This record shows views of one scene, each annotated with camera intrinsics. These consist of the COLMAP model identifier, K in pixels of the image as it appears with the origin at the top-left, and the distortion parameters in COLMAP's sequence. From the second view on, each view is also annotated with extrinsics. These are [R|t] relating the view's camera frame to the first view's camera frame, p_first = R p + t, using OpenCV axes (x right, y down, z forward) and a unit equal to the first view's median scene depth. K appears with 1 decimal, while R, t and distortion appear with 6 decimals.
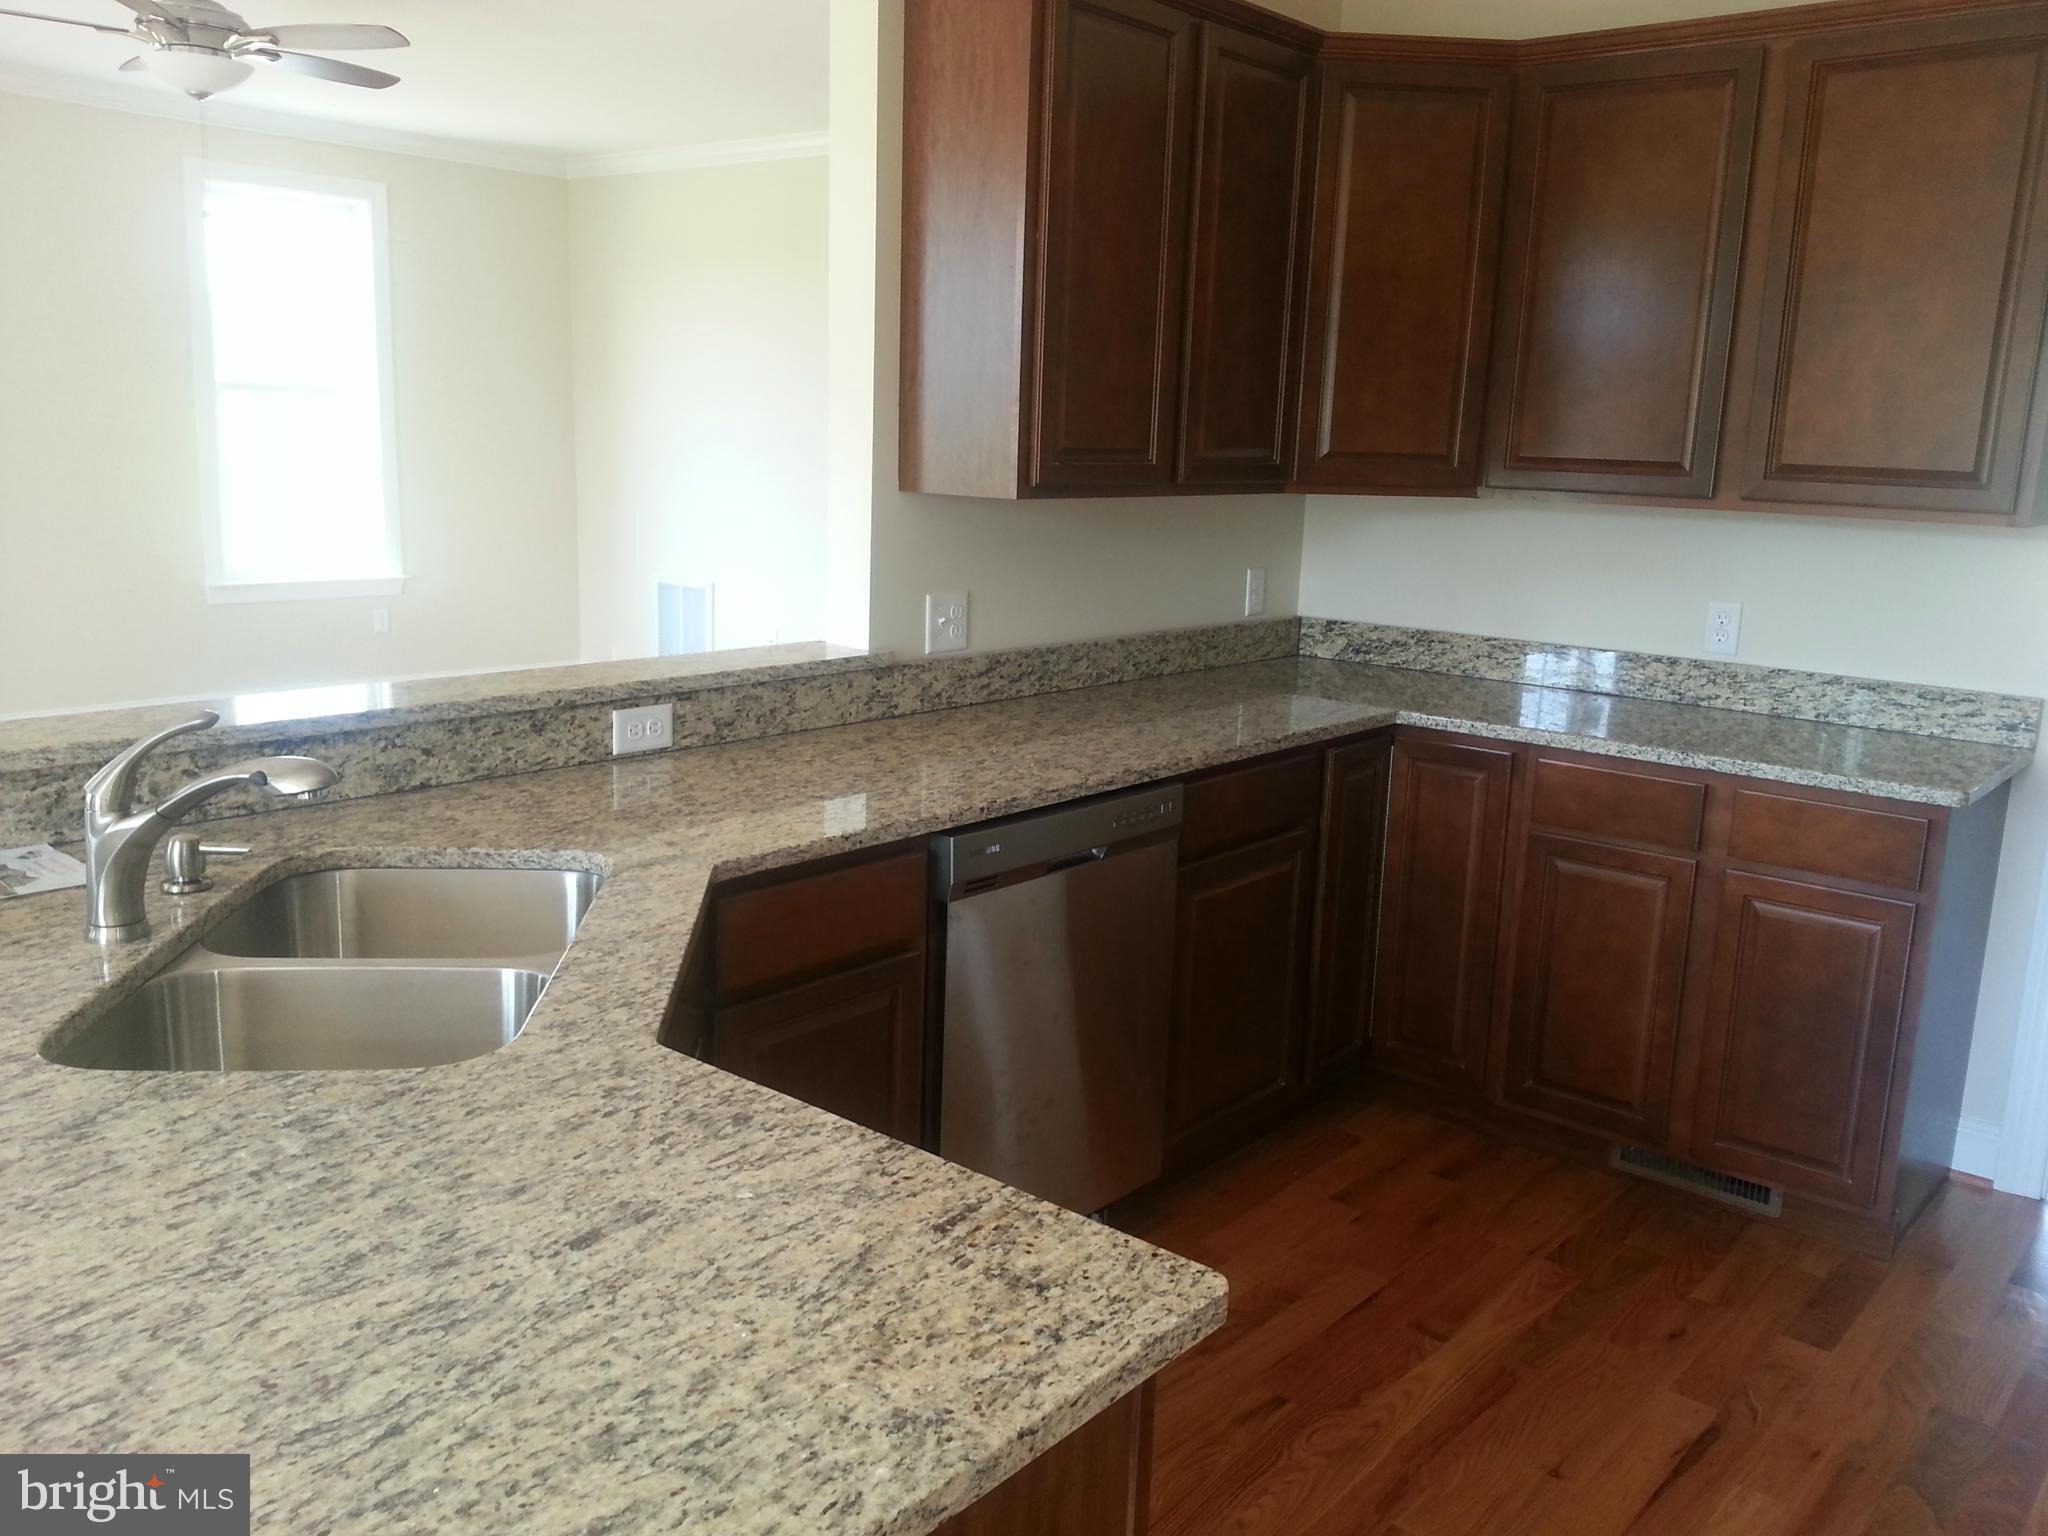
lens RADIAL K [[1680.3, 0, 1024.0], [0, 1680.3, 768.0], [0, 0, 1]] dist [0.115847, -0.215211]
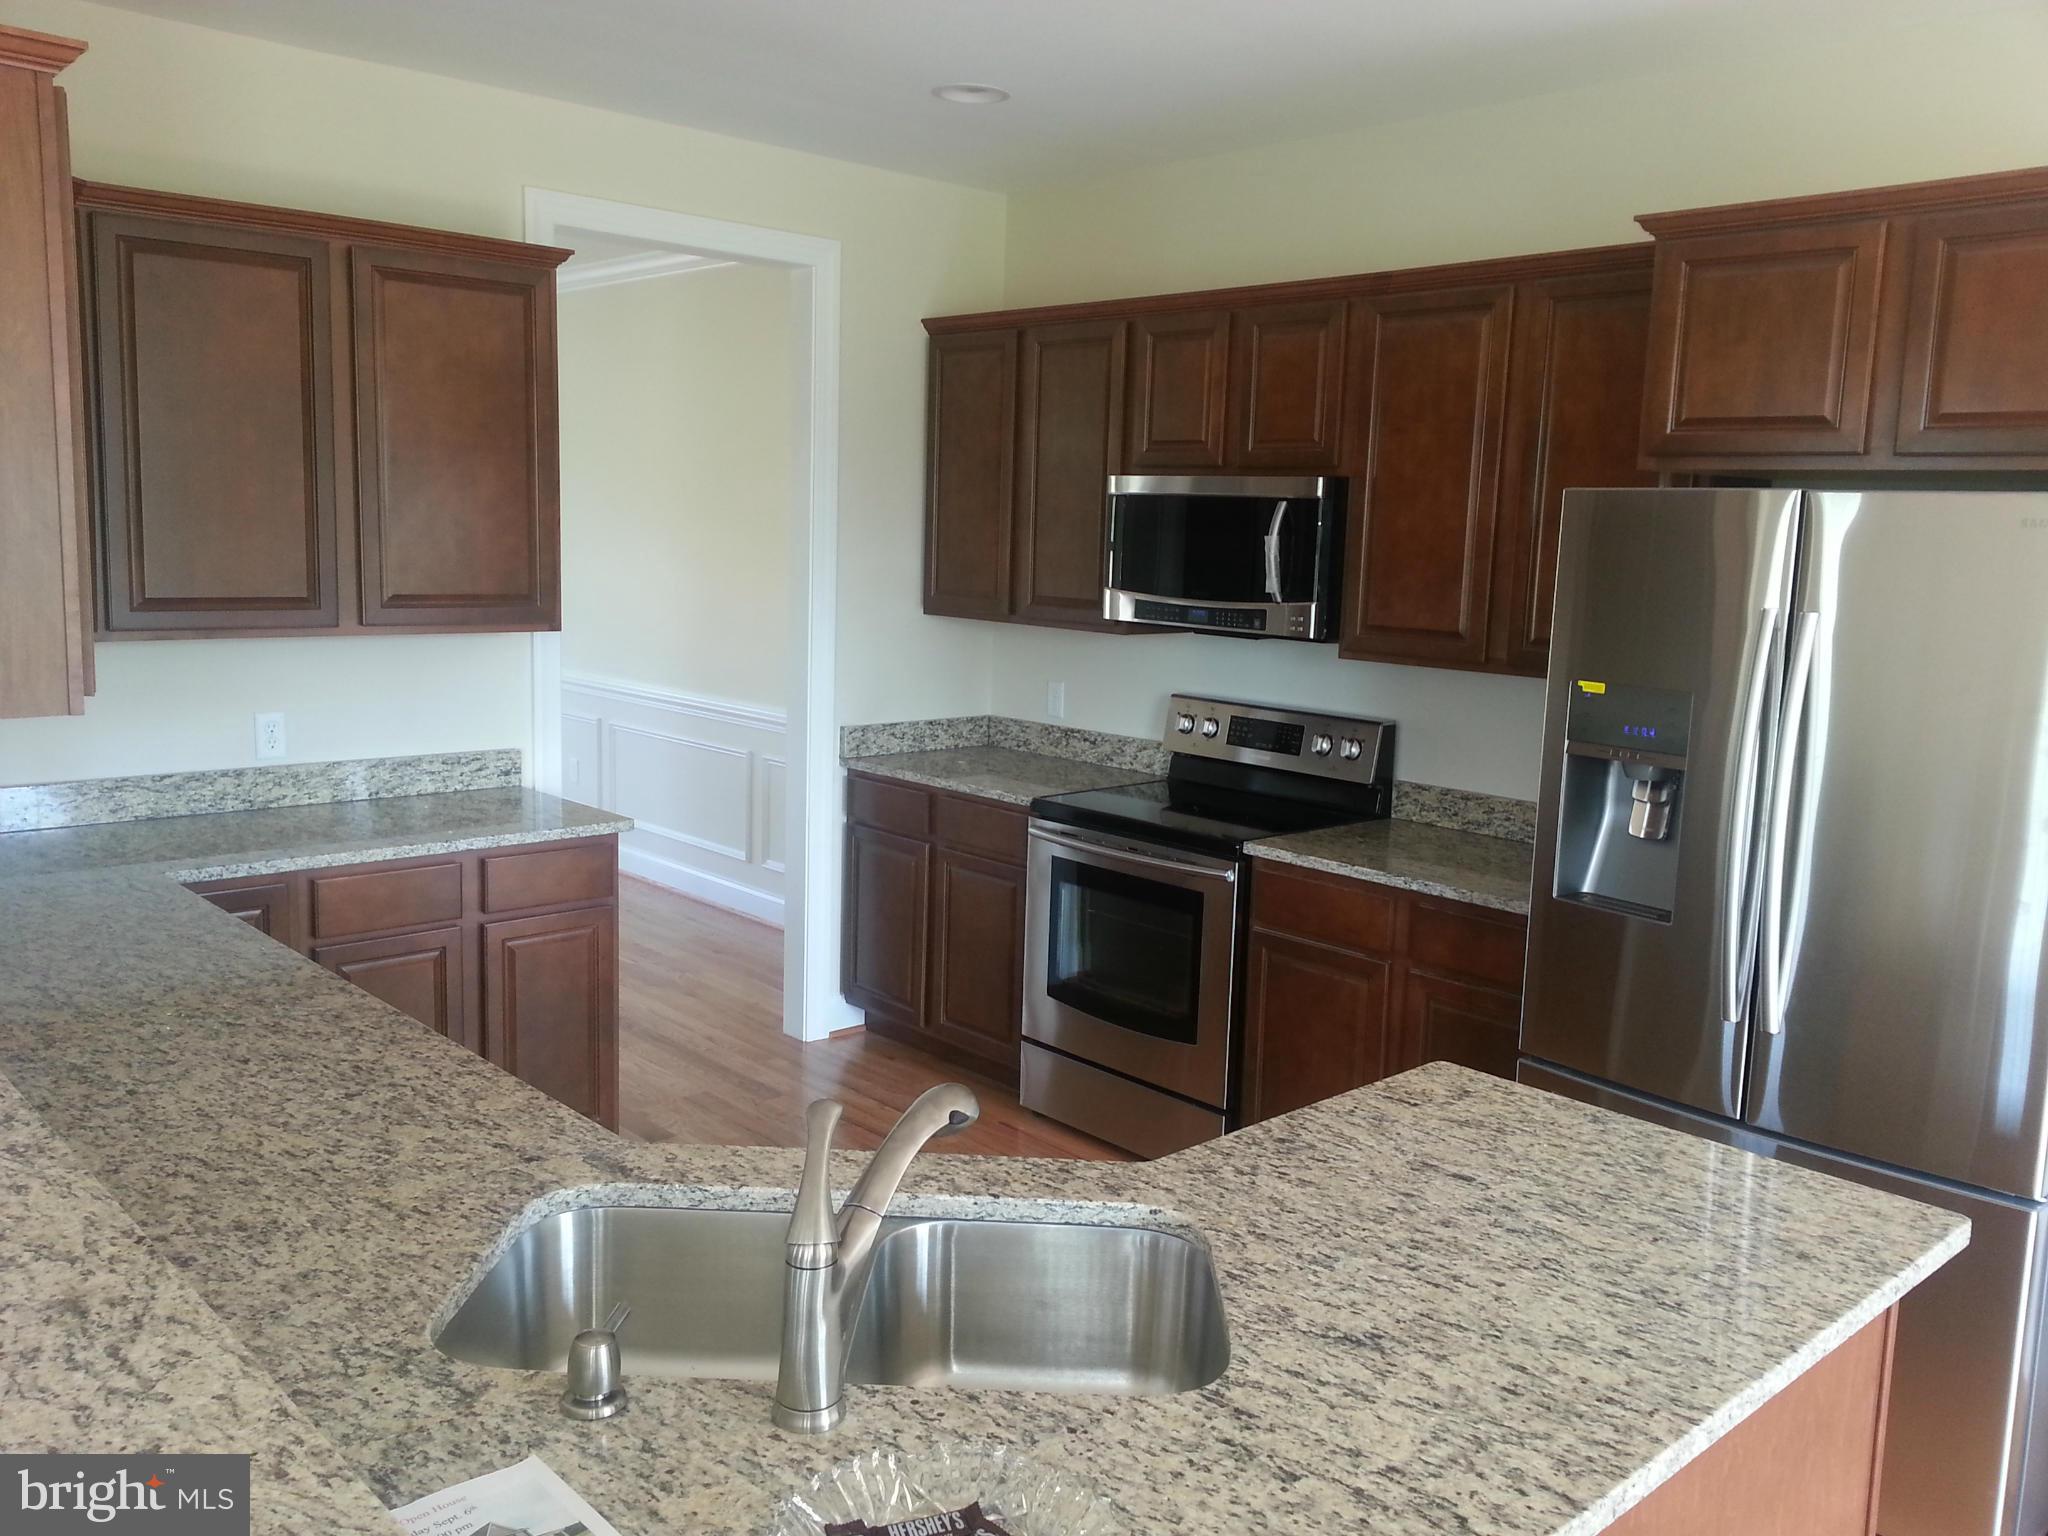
lens RADIAL K [[1680.3, 0, 1024.0], [0, 1680.3, 768.0], [0, 0, 1]] dist [0.115847, -0.215211]
pose [[0.112910, -0.178625, 0.977417, -1.573308], [0.169713, 0.972719, 0.158161, -0.389179], [-0.979004, 0.148023, 0.140145, 0.929050]]
